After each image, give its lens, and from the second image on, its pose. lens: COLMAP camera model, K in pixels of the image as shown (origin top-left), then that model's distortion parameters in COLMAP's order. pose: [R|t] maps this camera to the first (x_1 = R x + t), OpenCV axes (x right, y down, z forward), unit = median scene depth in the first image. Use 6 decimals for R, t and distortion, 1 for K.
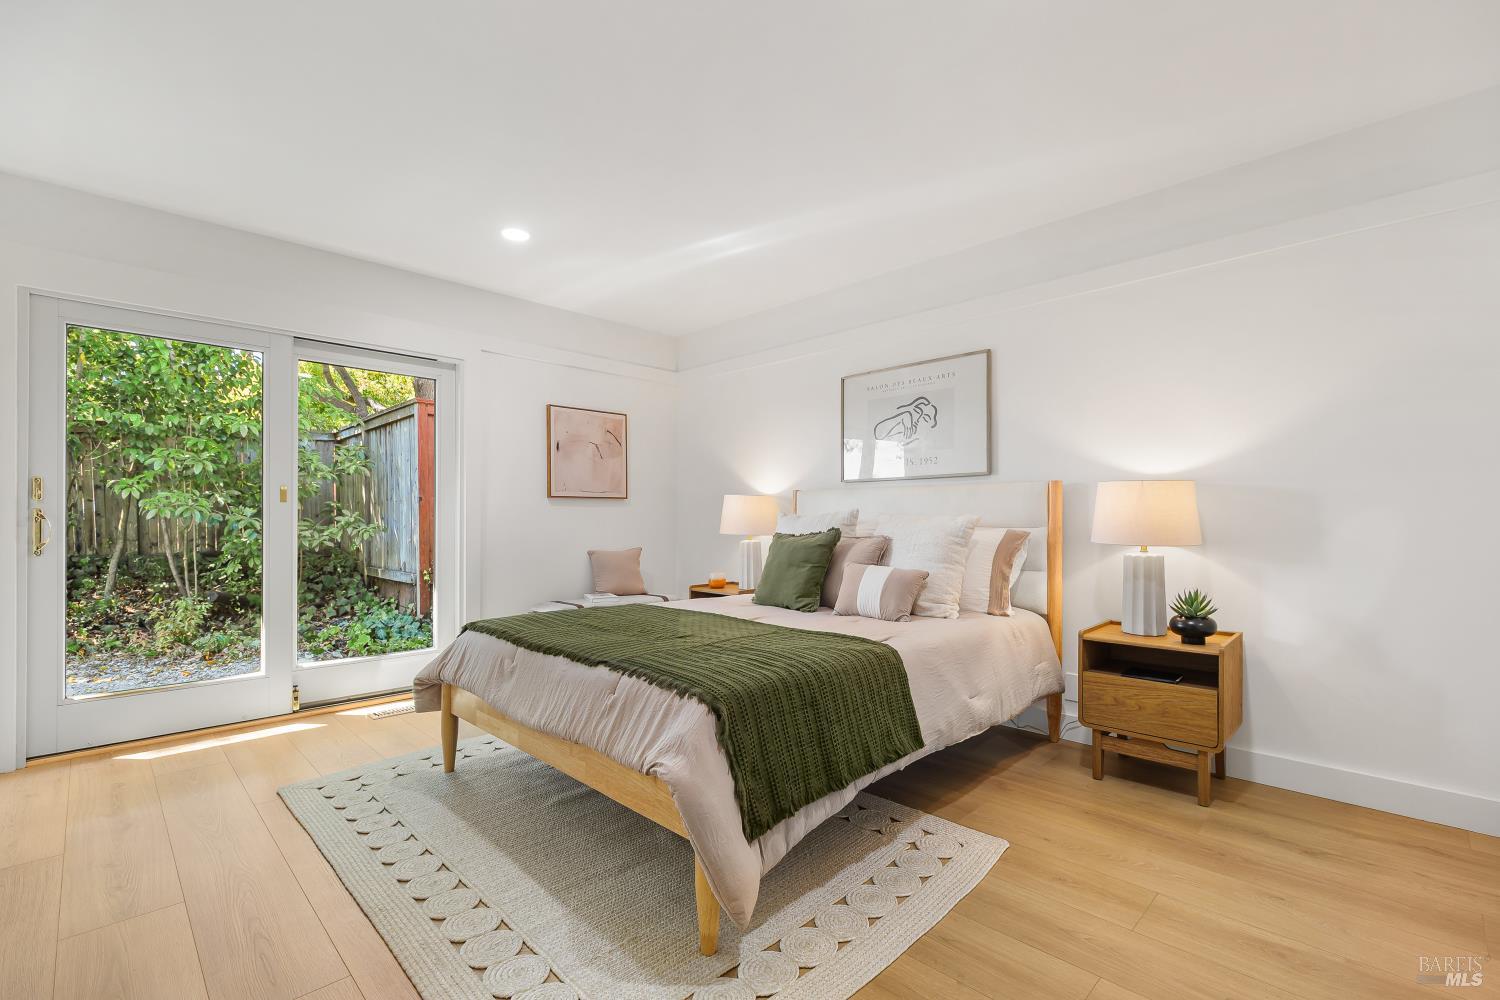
lens RADIAL K [[656.7, 0, 760.5], [0, 656.7, 509.2], [0, 0, 1]] dist [-0.008234, -0.000524]
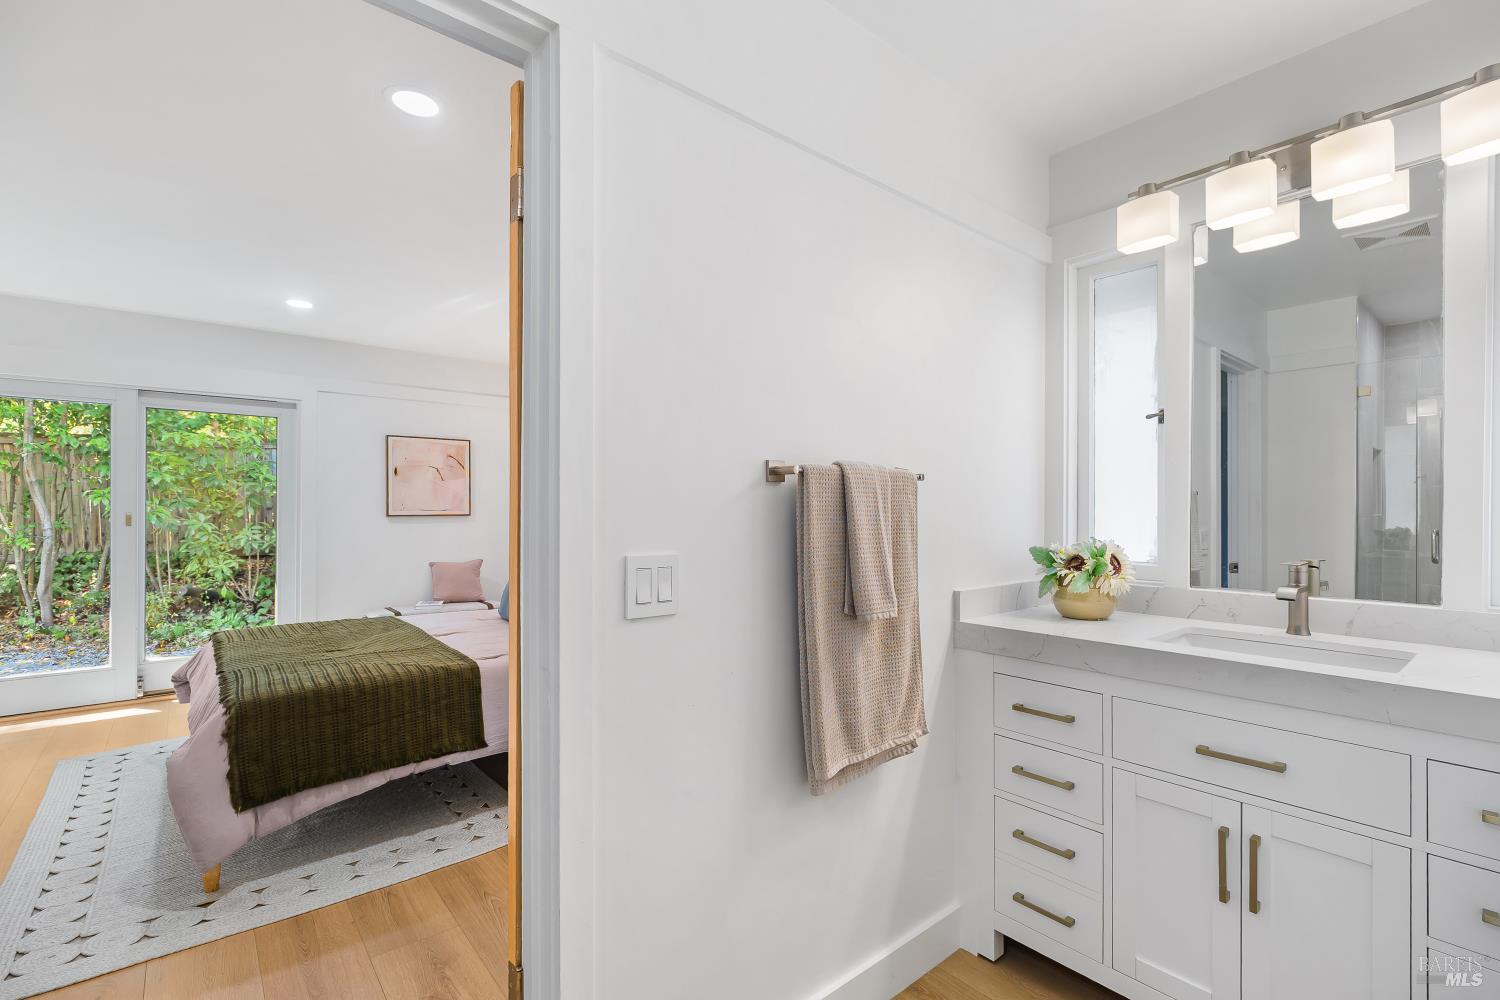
lens RADIAL K [[656.7, 0, 733.9], [0, 656.7, 505.0], [0, 0, 1]] dist [-0.008234, -0.000524]
pose [[0.996428, 0.005599, -0.084260, 0.385123], [-0.005244, 0.999976, 0.004433, -0.046881], [0.084283, -0.003976, 0.996434, -0.087280]]
